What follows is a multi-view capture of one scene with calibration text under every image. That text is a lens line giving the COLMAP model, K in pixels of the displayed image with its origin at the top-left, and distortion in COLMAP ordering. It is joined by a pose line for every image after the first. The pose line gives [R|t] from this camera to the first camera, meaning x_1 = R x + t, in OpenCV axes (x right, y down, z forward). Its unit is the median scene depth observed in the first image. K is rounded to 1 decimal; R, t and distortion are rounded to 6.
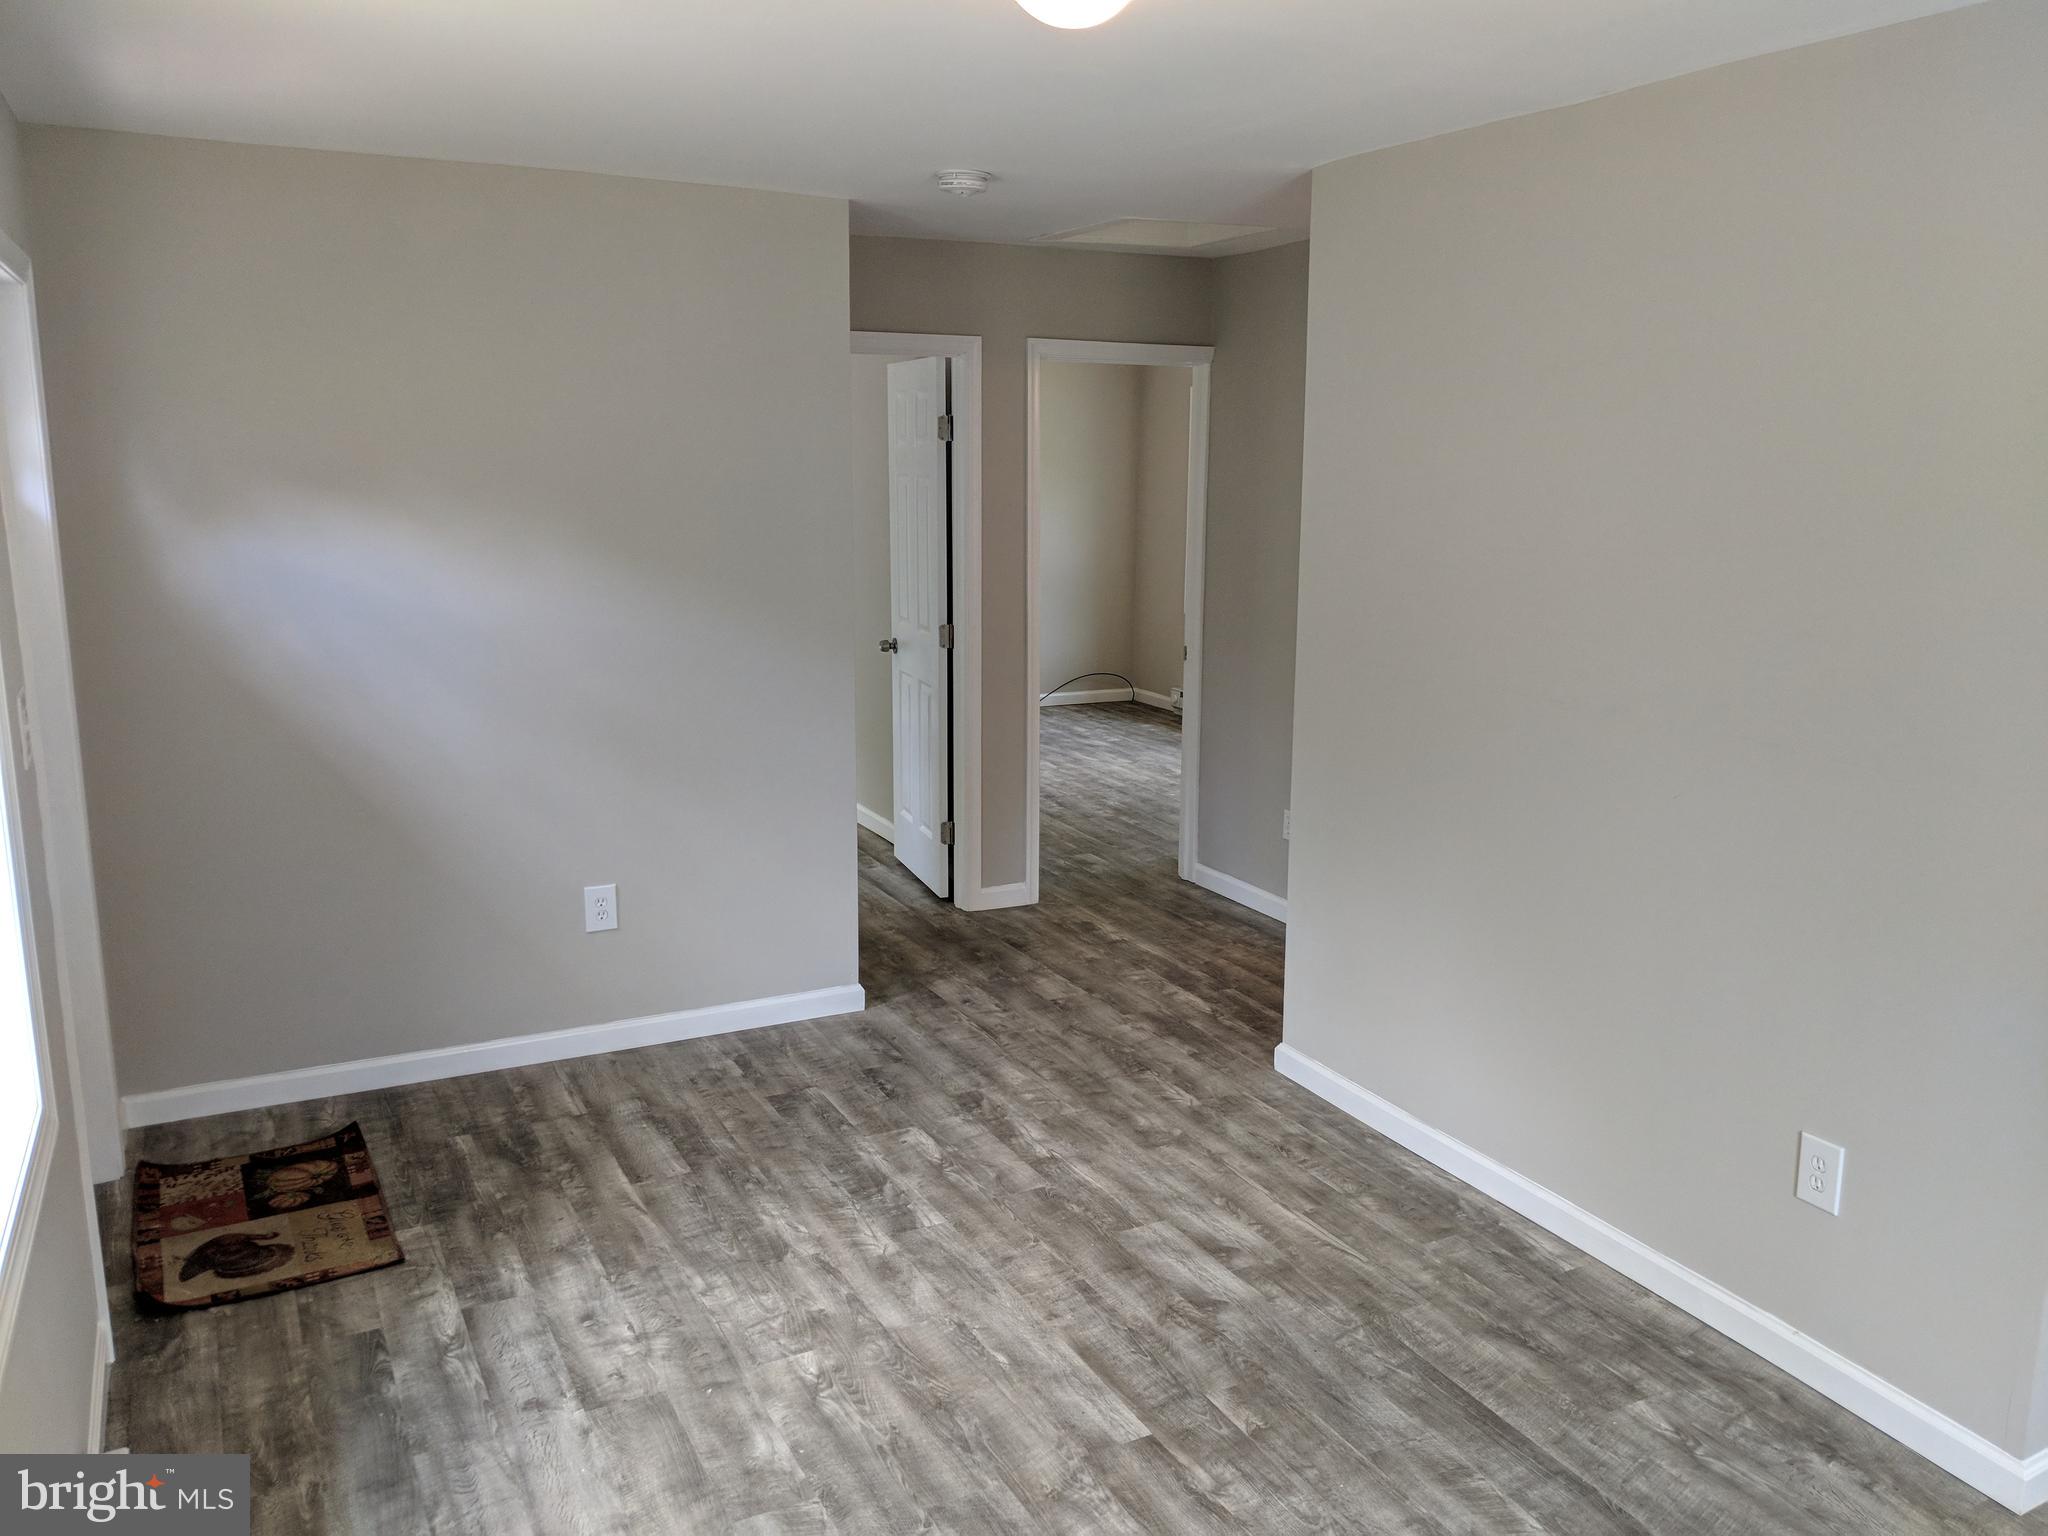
lens RADIAL K [[1637.2, 0, 1033.0], [0, 1637.2, 768.9], [0, 0, 1]] dist [0.007517, -0.027025]
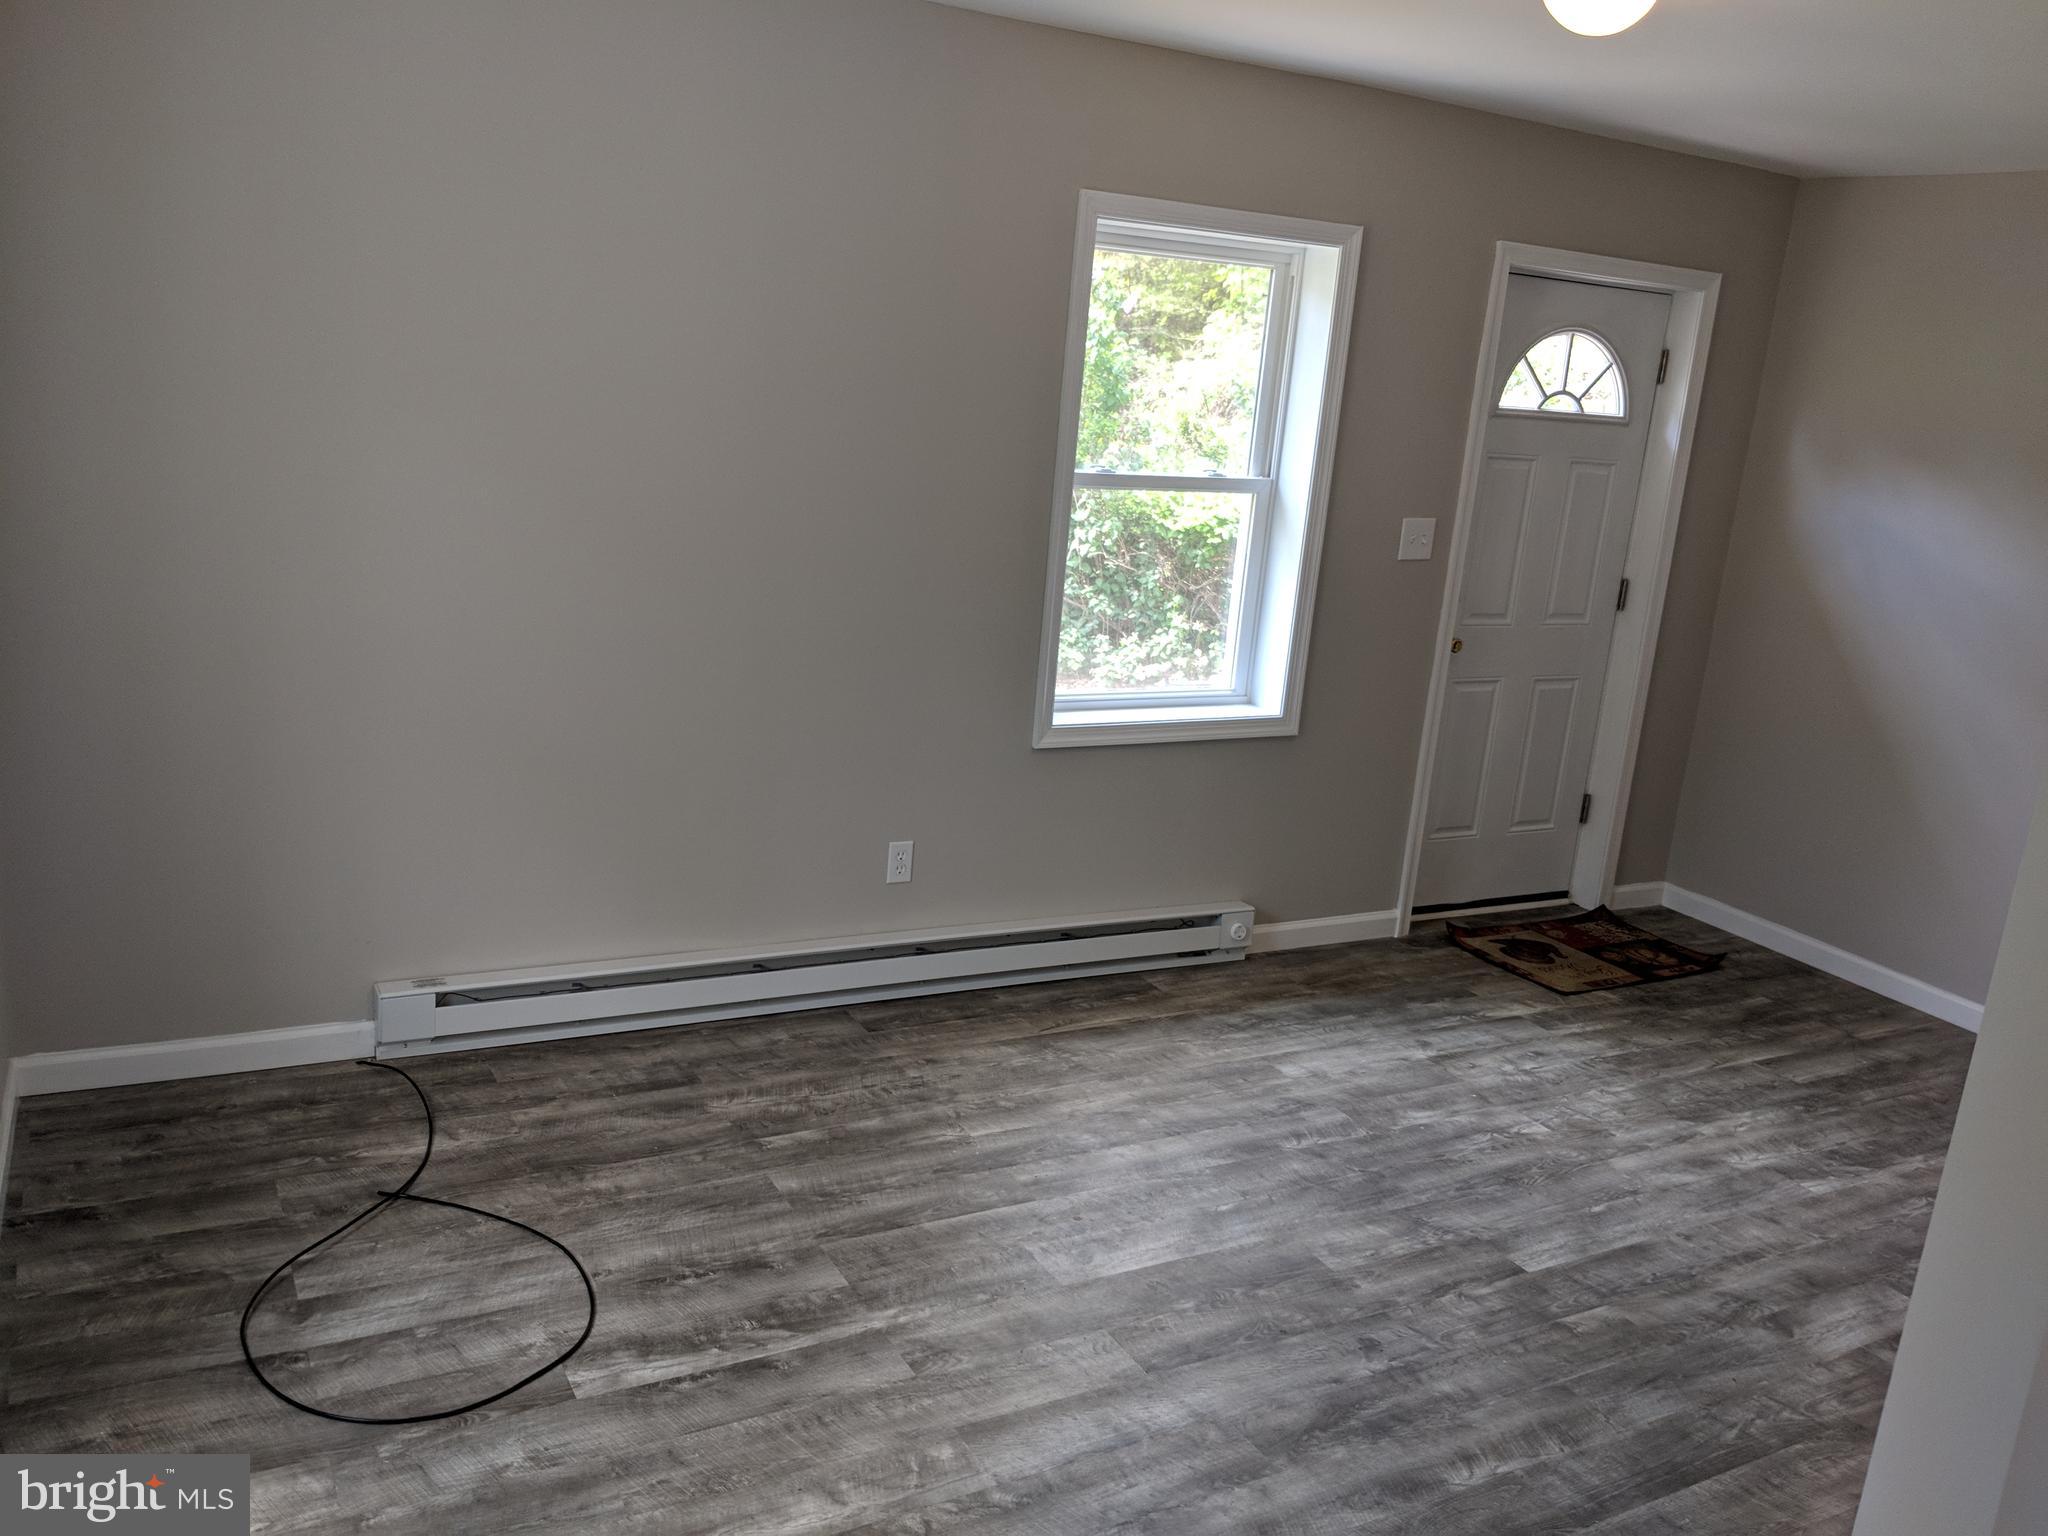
lens RADIAL K [[1637.2, 0, 1029.3], [0, 1637.2, 766.6], [0, 0, 1]] dist [0.007517, -0.027025]
pose [[0.027256, 0.243031, -0.969635, 0.909249], [-0.279482, 0.933166, 0.226034, -0.062357], [0.959764, 0.264835, 0.093357, 0.408160]]
